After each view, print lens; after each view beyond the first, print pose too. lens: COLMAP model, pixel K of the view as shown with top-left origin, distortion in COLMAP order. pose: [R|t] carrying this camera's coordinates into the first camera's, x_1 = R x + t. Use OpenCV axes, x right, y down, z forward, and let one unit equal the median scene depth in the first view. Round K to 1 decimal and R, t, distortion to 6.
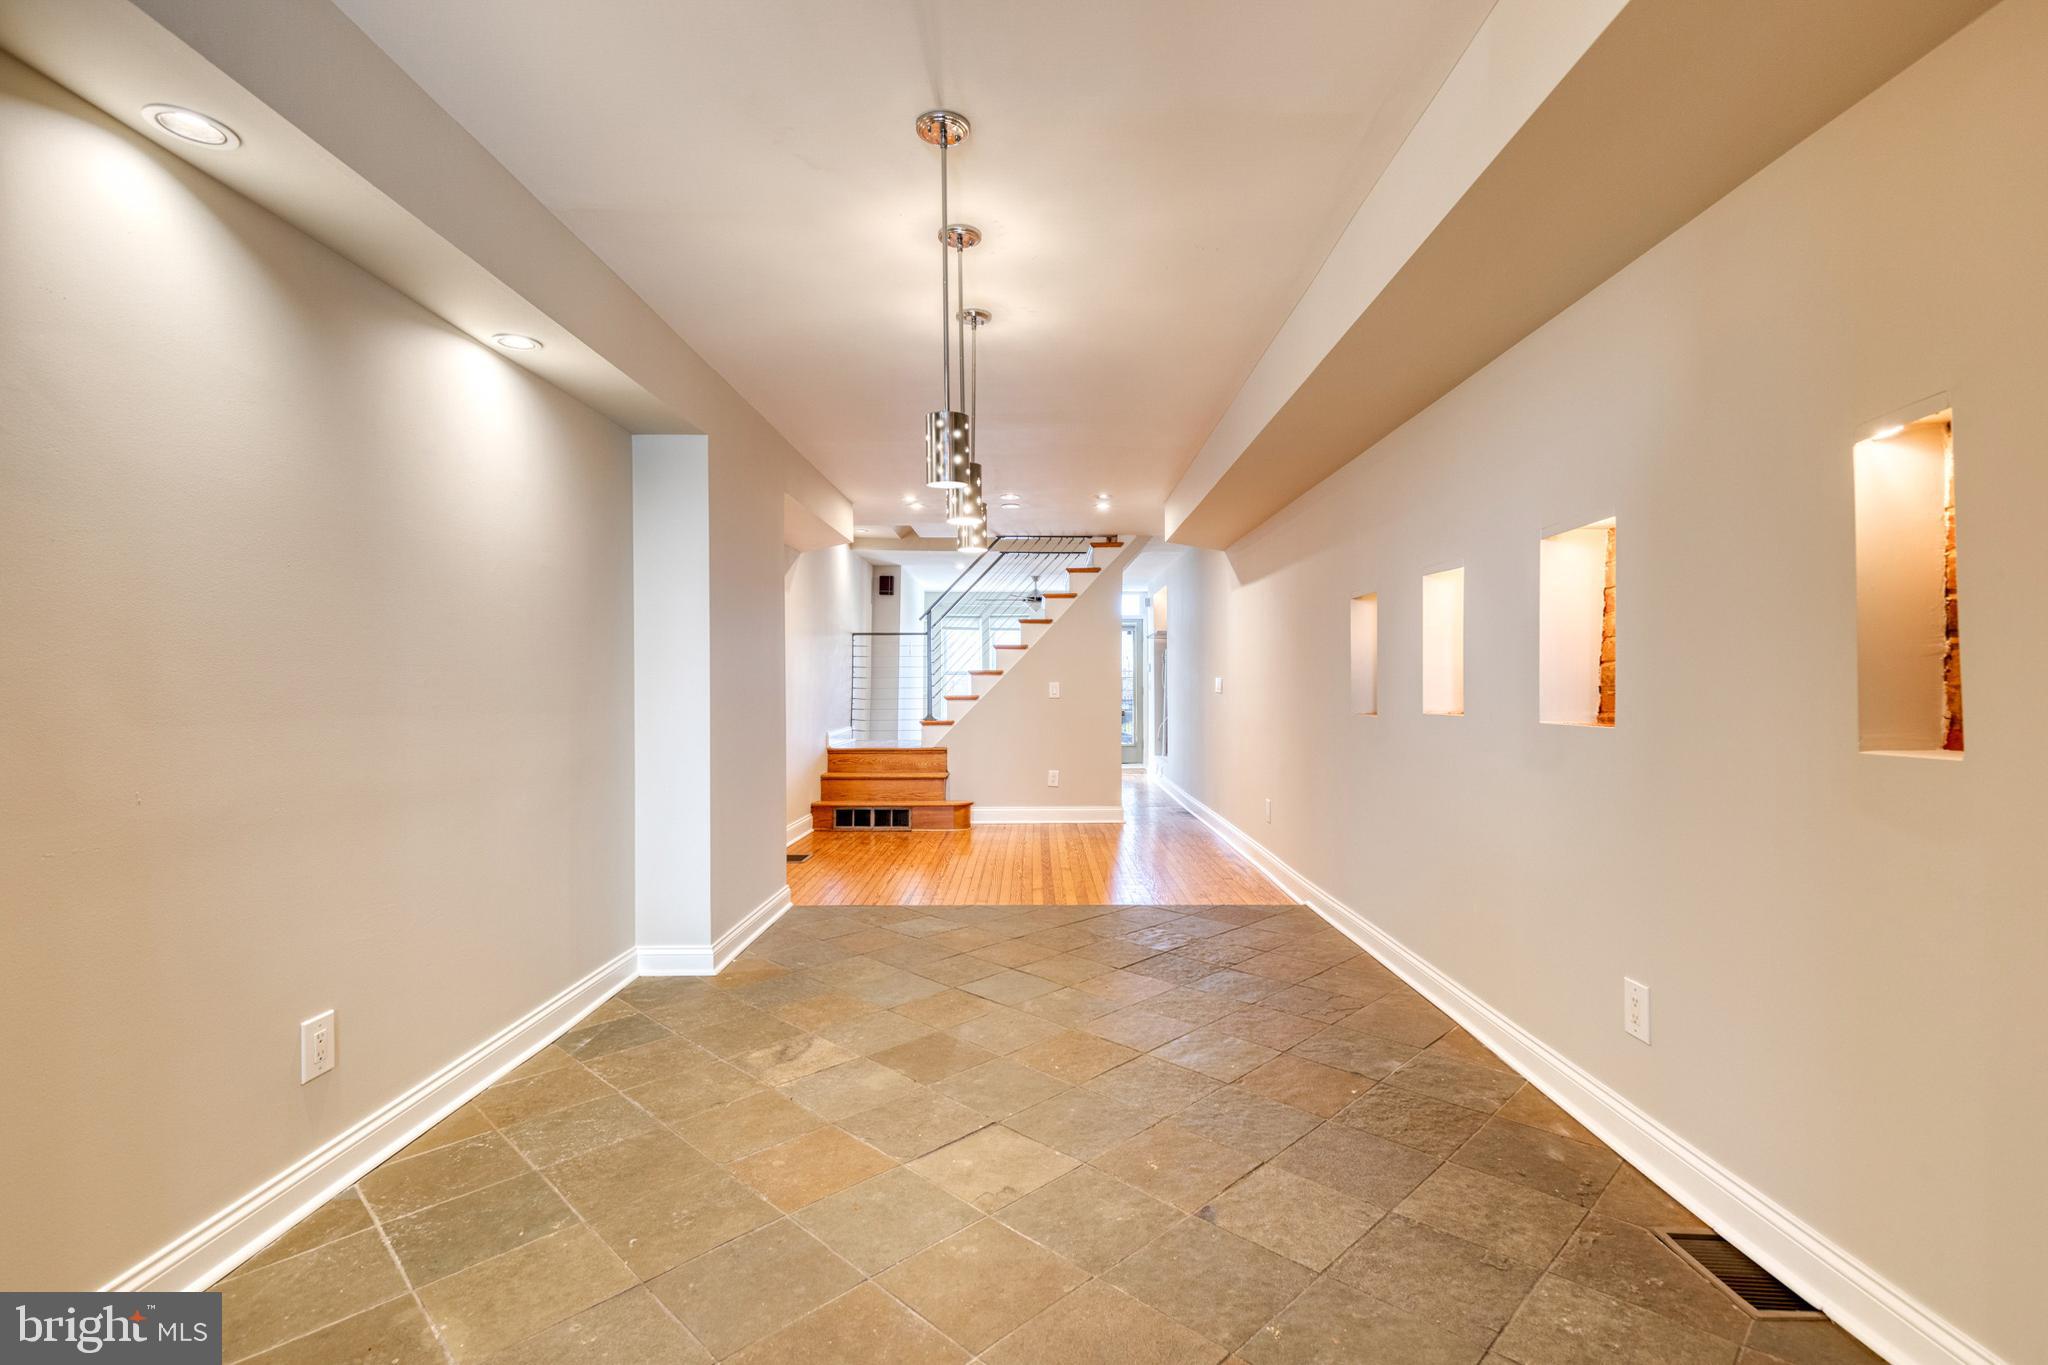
lens RADIAL K [[928.8, 0, 1045.1], [0, 928.8, 687.2], [0, 0, 1]] dist [0.015698, -0.006109]
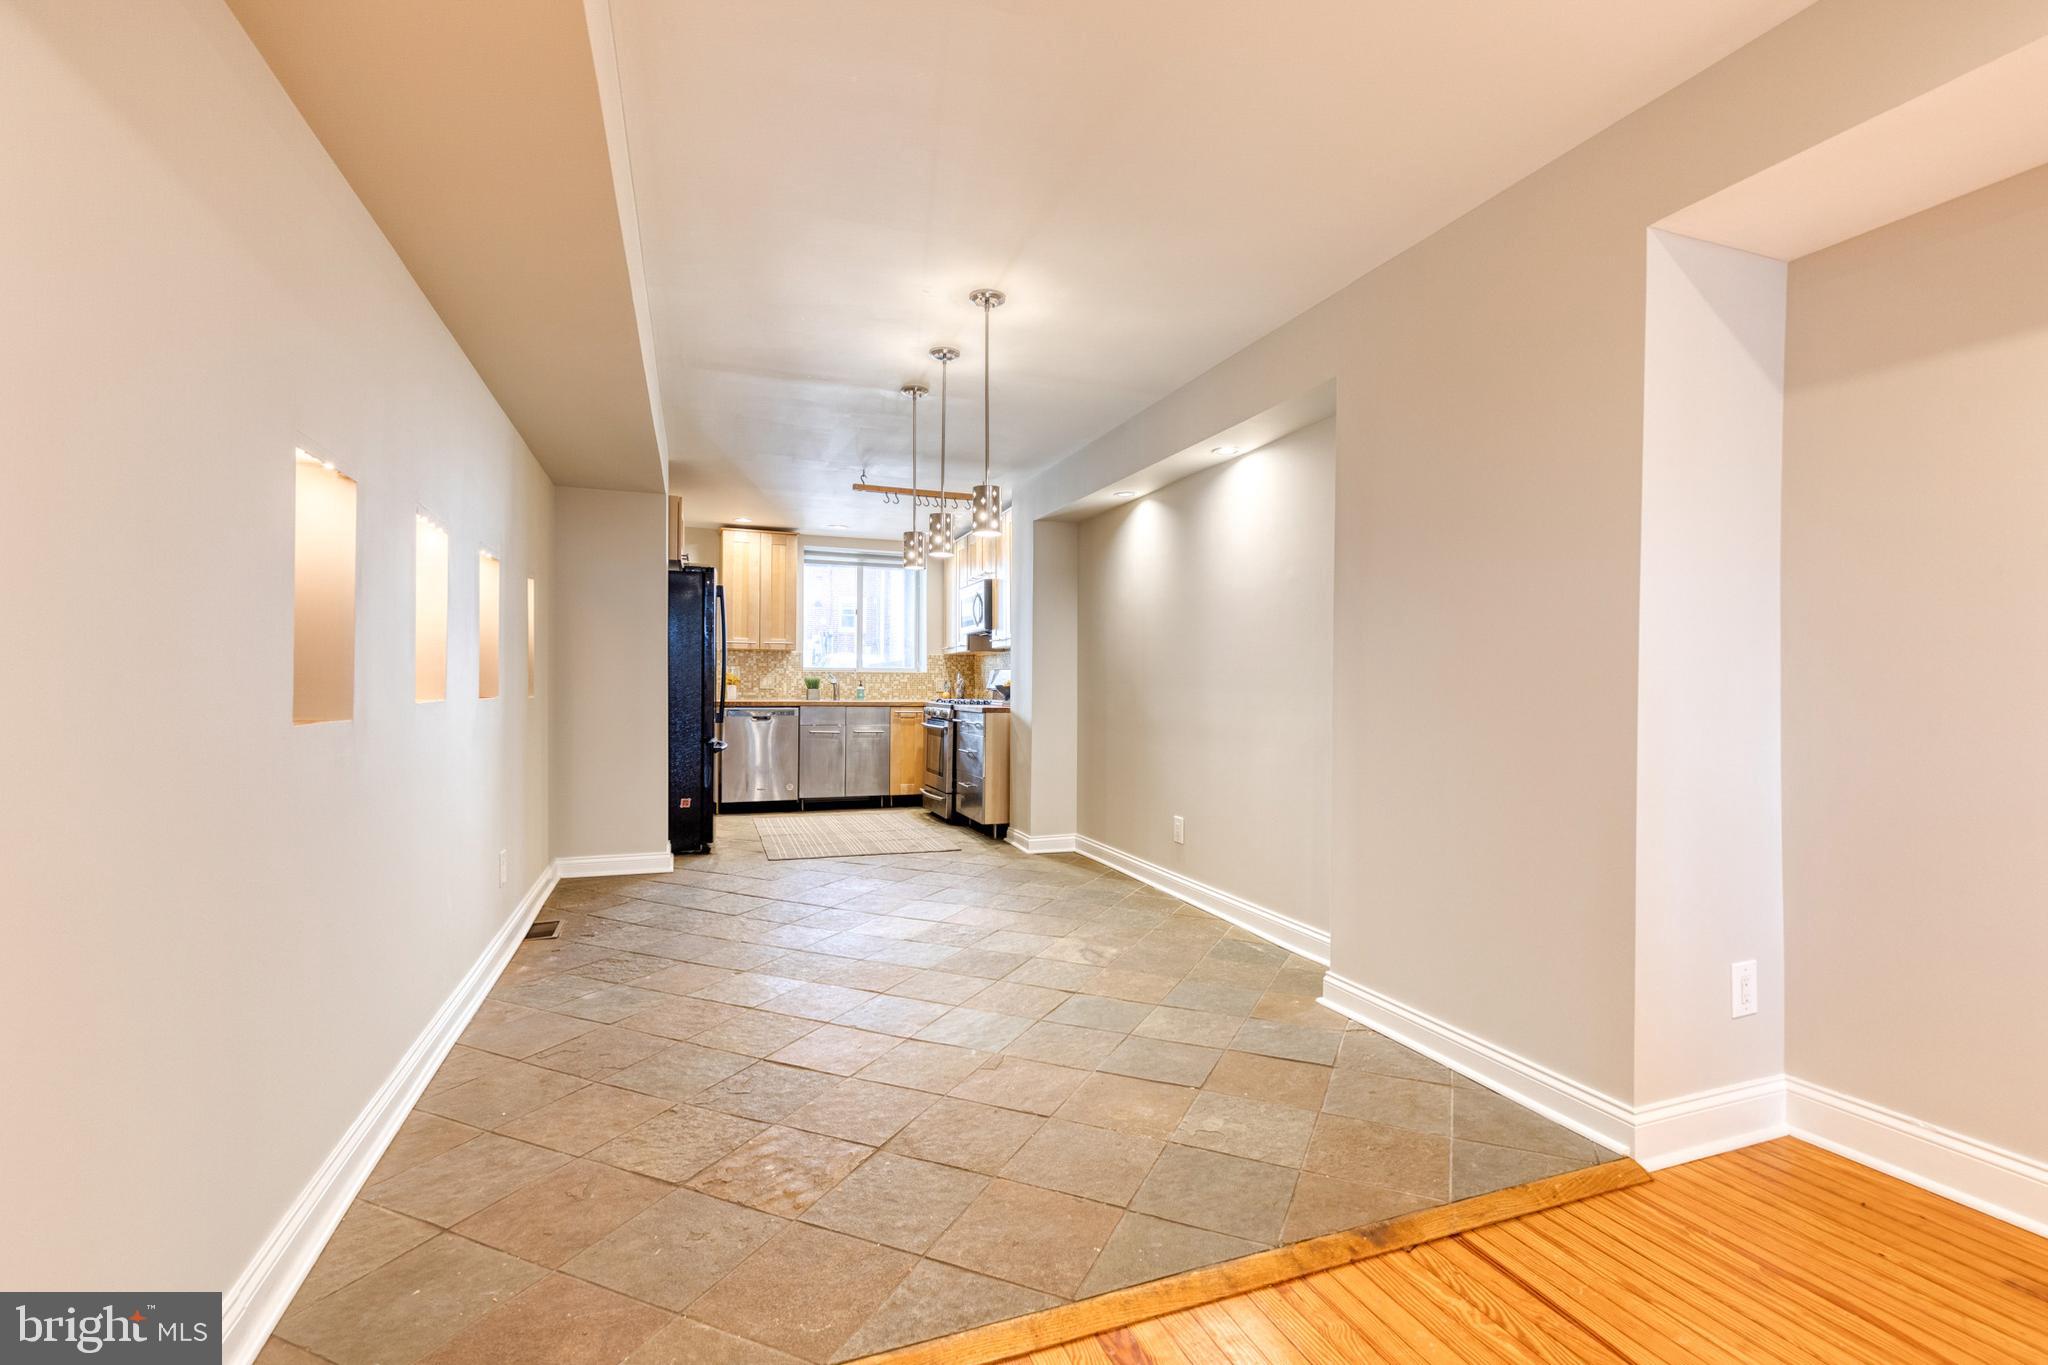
lens RADIAL K [[928.8, 0, 1045.1], [0, 928.8, 687.2], [0, 0, 1]] dist [0.015698, -0.006109]
pose [[-0.937503, 0.001943, -0.347972, 0.138177], [-0.000701, 0.999972, 0.007471, 0.005993], [0.347977, 0.007248, -0.937475, 1.274928]]
